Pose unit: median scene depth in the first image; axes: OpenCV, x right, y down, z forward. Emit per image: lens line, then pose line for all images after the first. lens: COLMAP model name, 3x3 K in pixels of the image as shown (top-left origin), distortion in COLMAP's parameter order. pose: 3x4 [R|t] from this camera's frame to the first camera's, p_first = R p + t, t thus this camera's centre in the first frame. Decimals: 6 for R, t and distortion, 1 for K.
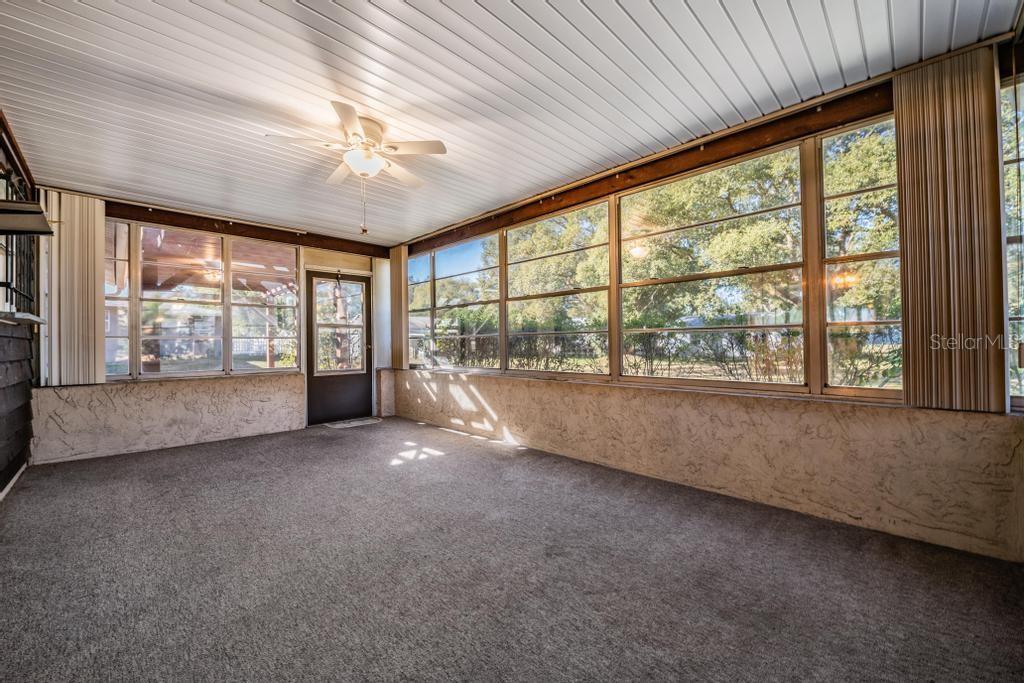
lens RADIAL K [[391.4, 0, 509.6], [0, 391.4, 344.1], [0, 0, 1]] dist [0.002987, -0.000148]
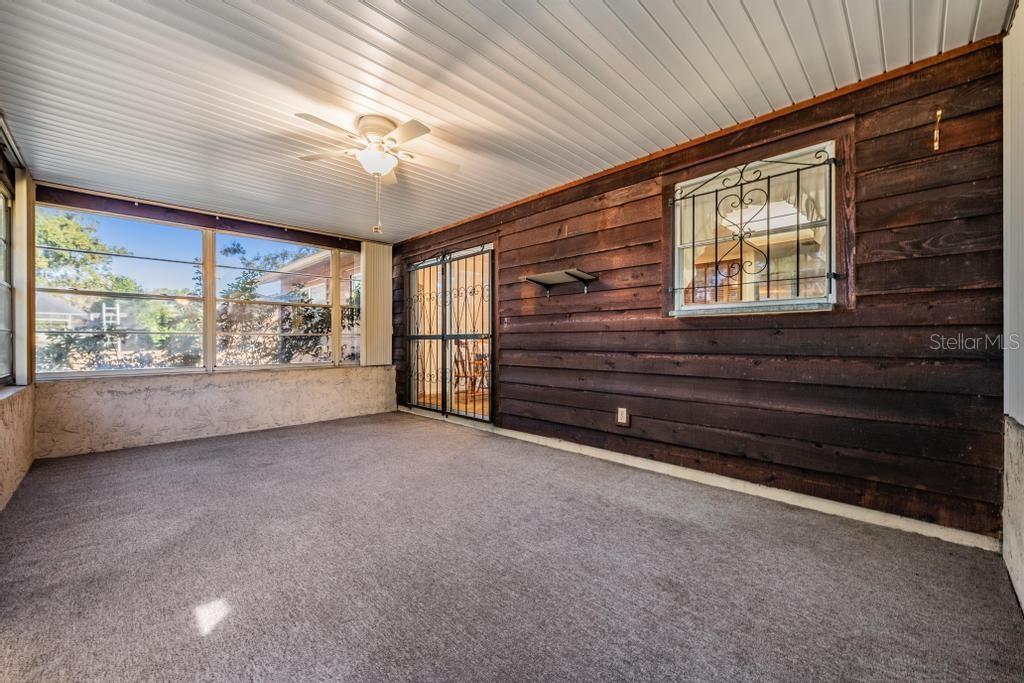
lens RADIAL K [[391.4, 0, 509.6], [0, 391.4, 344.1], [0, 0, 1]] dist [0.002987, -0.000148]
pose [[-0.999866, 0.015866, 0.004008, -0.670712], [0.015911, 0.999806, 0.011624, 0.003277], [-0.003822, 0.011687, -0.999924, 1.882260]]
